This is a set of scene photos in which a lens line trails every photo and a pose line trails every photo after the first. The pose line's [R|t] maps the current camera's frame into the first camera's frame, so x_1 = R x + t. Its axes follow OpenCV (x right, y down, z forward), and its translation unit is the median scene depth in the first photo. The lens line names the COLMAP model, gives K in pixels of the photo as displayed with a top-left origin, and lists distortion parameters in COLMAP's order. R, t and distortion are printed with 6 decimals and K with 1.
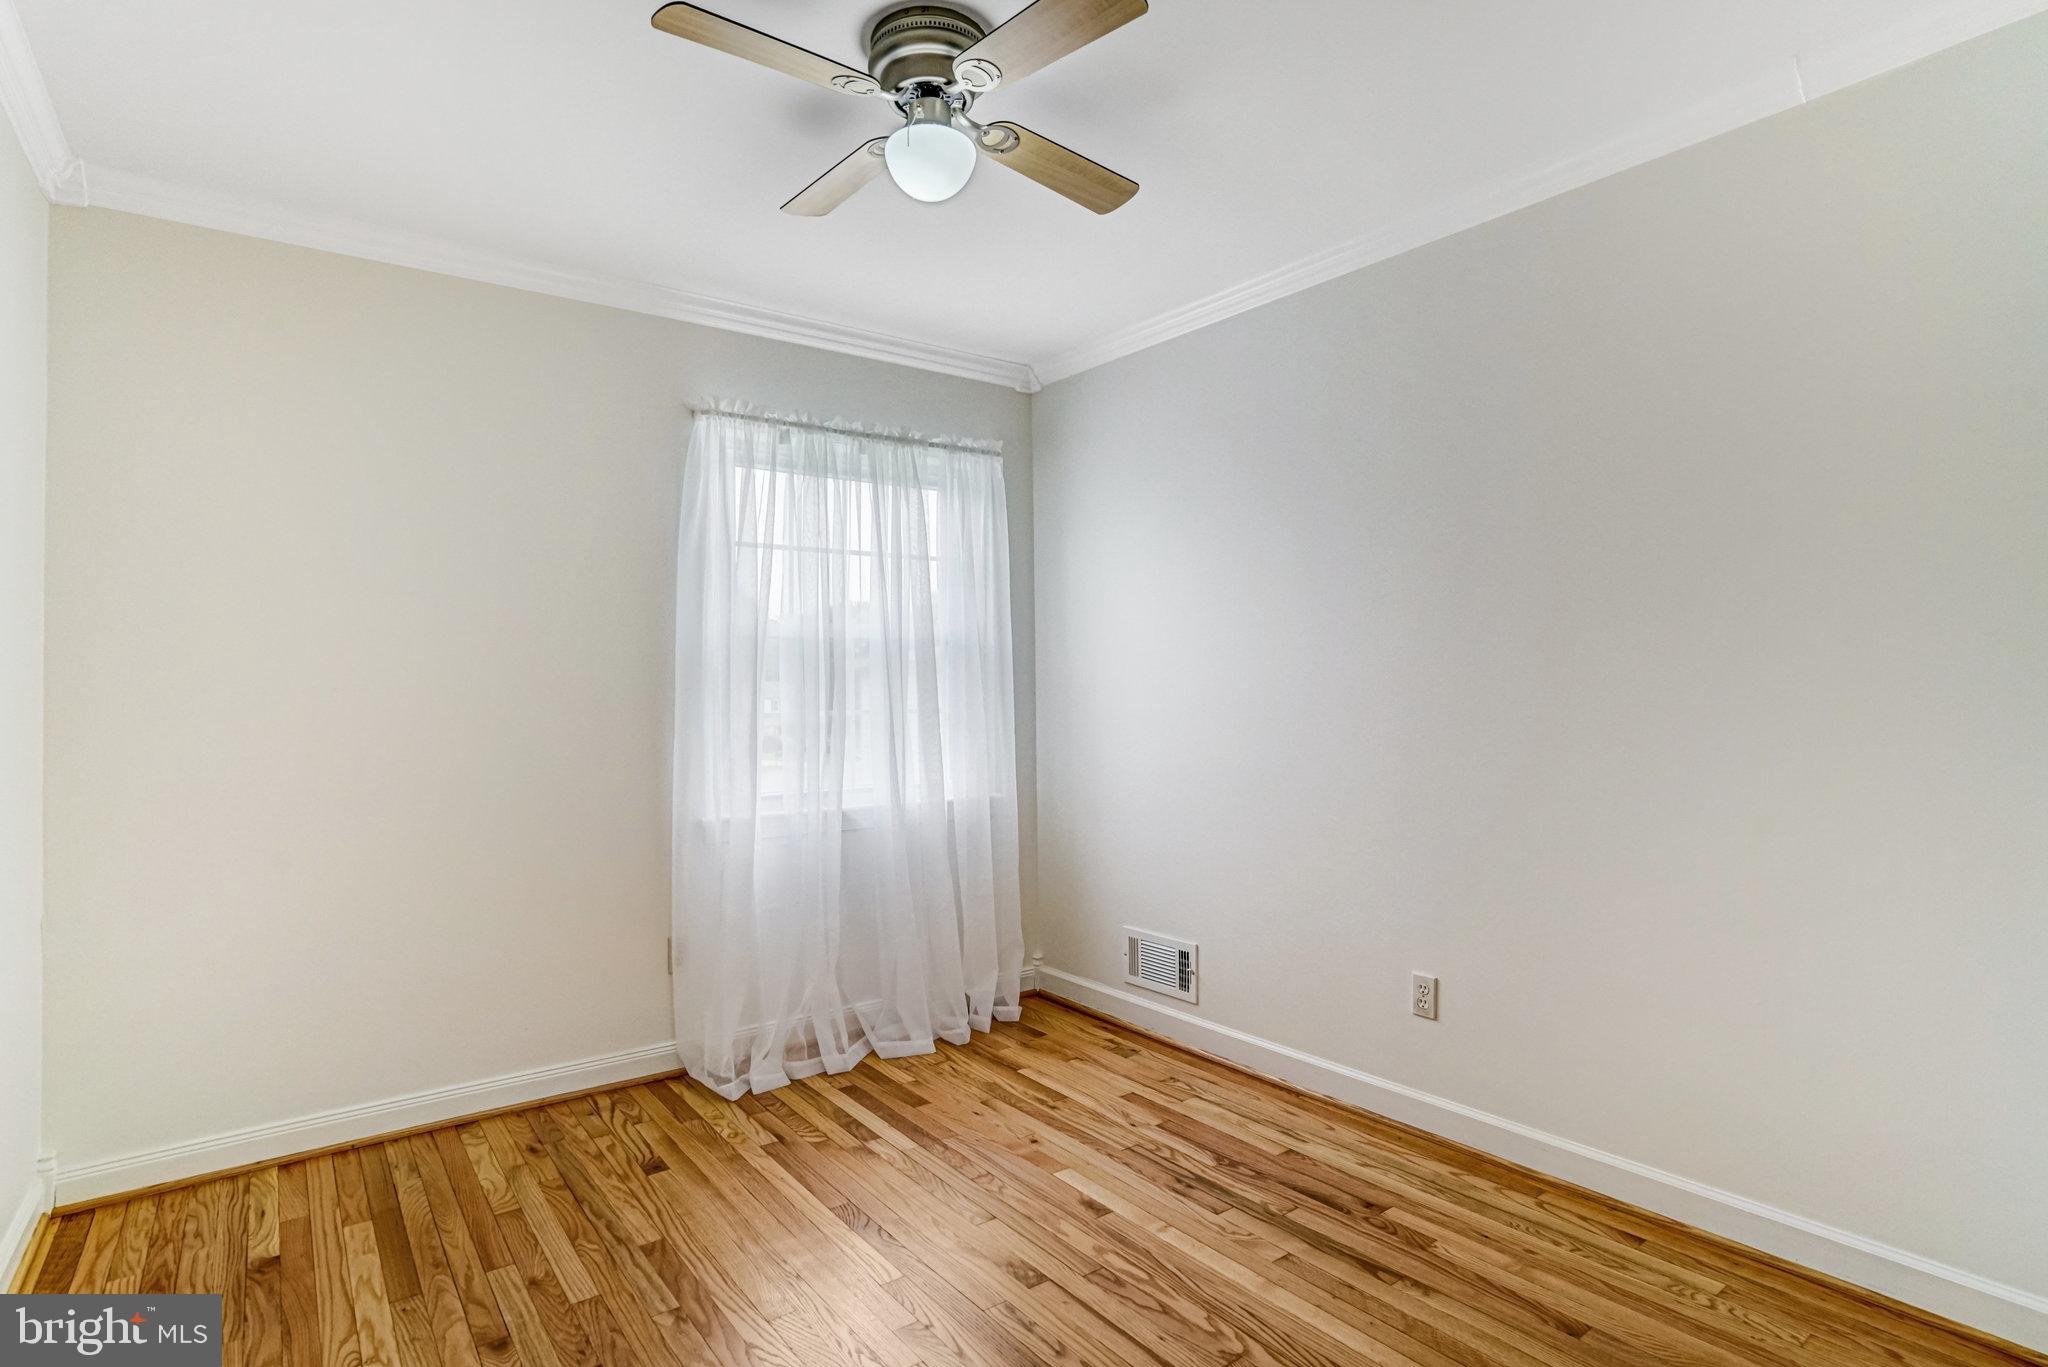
lens RADIAL K [[1008.8, 0, 1006.6], [0, 1008.8, 694.2], [0, 0, 1]] dist [-0.025535, 0.009467]
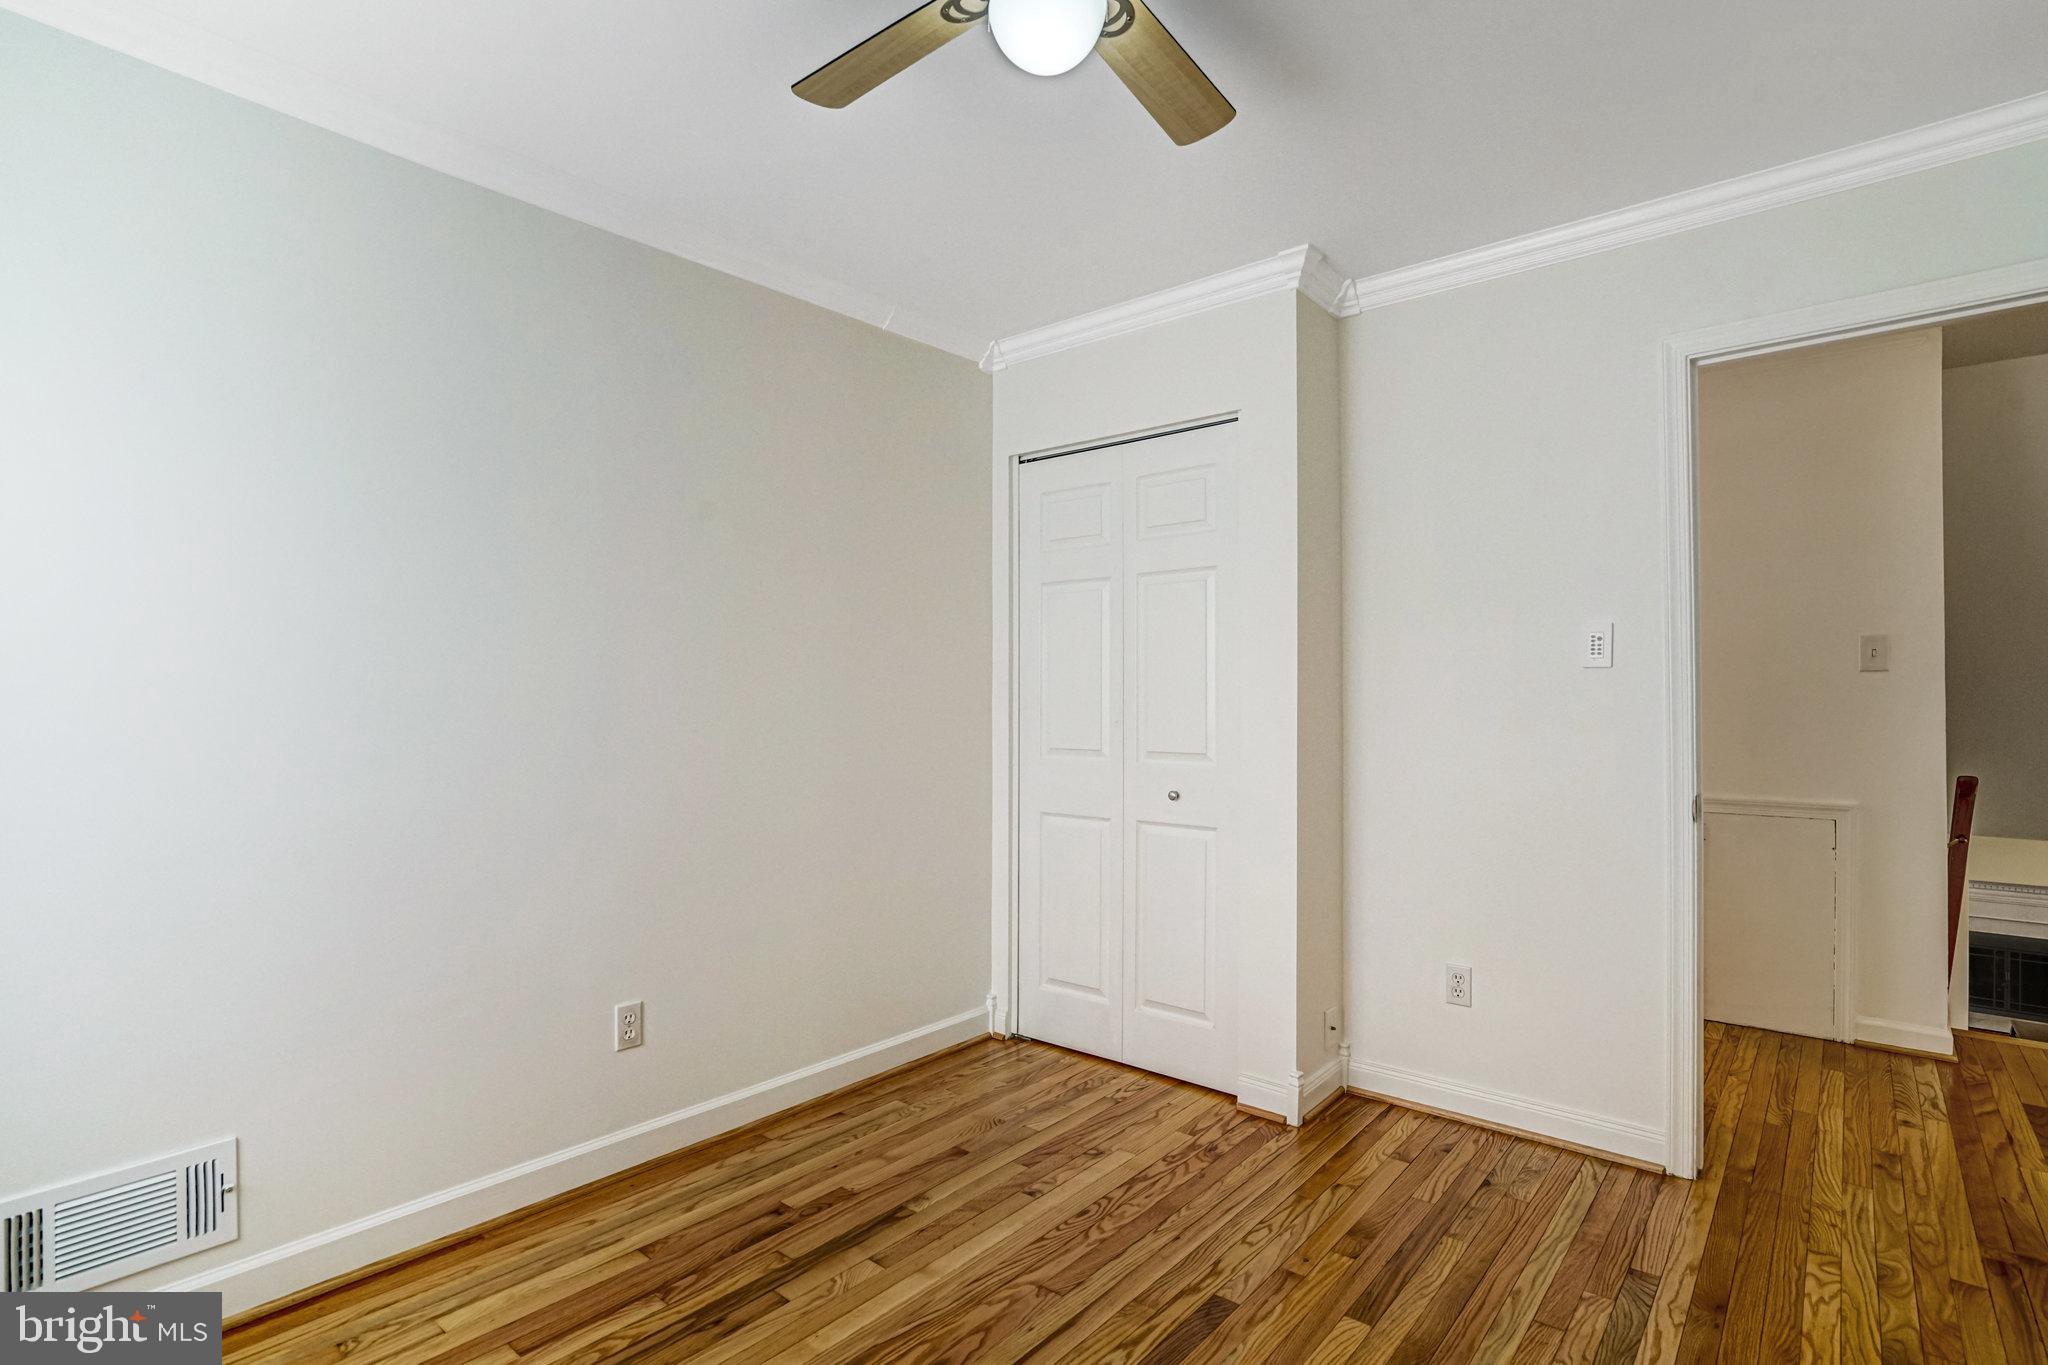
lens RADIAL K [[1008.8, 0, 1006.6], [0, 1008.8, 693.2], [0, 0, 1]] dist [-0.025535, 0.009467]
pose [[-0.205477, 0.012012, 0.978588, -0.652776], [0.007996, 0.999912, -0.010594, 0.001458], [-0.978629, 0.005648, -0.205555, 0.942714]]
